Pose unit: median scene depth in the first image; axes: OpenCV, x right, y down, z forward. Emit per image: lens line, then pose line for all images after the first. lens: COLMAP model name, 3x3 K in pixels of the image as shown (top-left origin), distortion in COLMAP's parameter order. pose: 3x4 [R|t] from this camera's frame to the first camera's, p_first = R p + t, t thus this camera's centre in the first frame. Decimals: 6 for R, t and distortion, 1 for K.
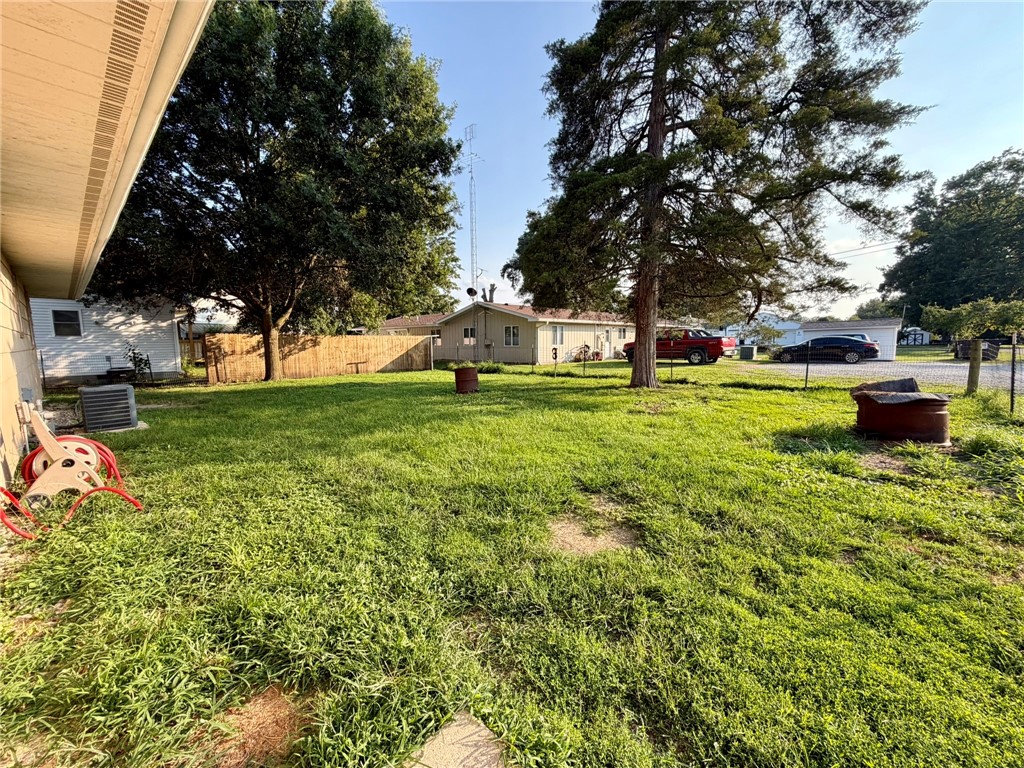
lens RADIAL K [[409.1, 0, 514.3], [0, 409.1, 384.4], [0, 0, 1]] dist [-0.003089, -0.000110]
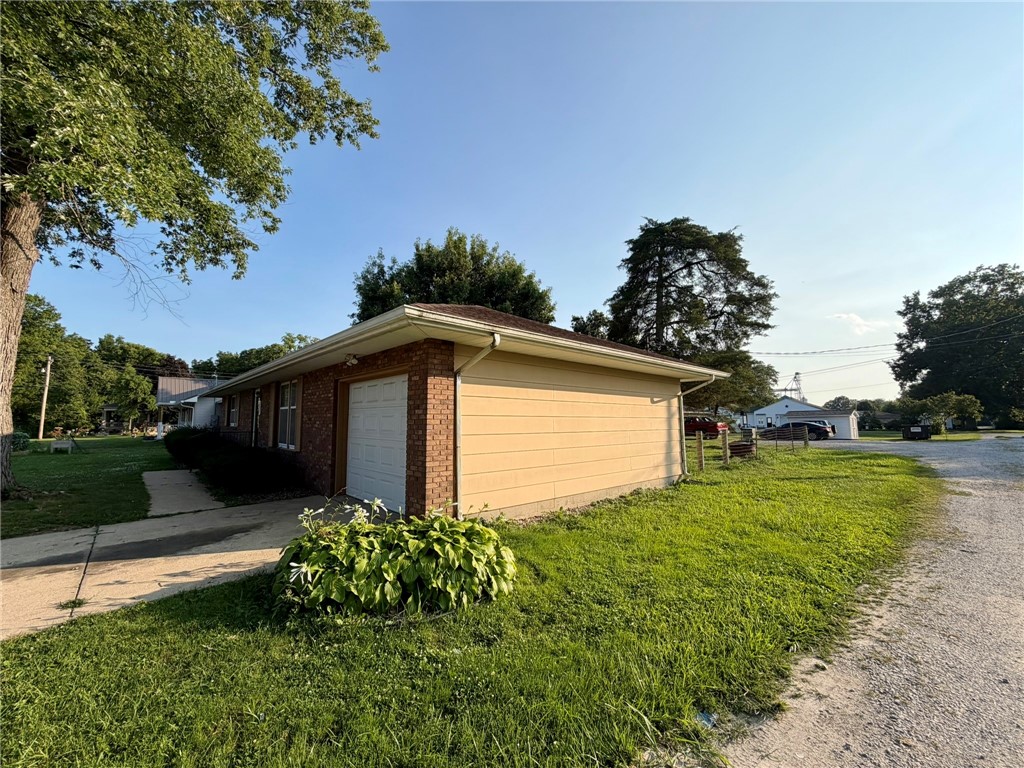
lens RADIAL K [[409.1, 0, 509.0], [0, 409.1, 385.1], [0, 0, 1]] dist [-0.003089, -0.000110]
pose [[0.994955, -0.000660, -0.100322, -0.045304], [-0.018775, 0.981087, -0.192654, 0.022642], [0.098552, 0.193566, 0.976125, -0.232157]]
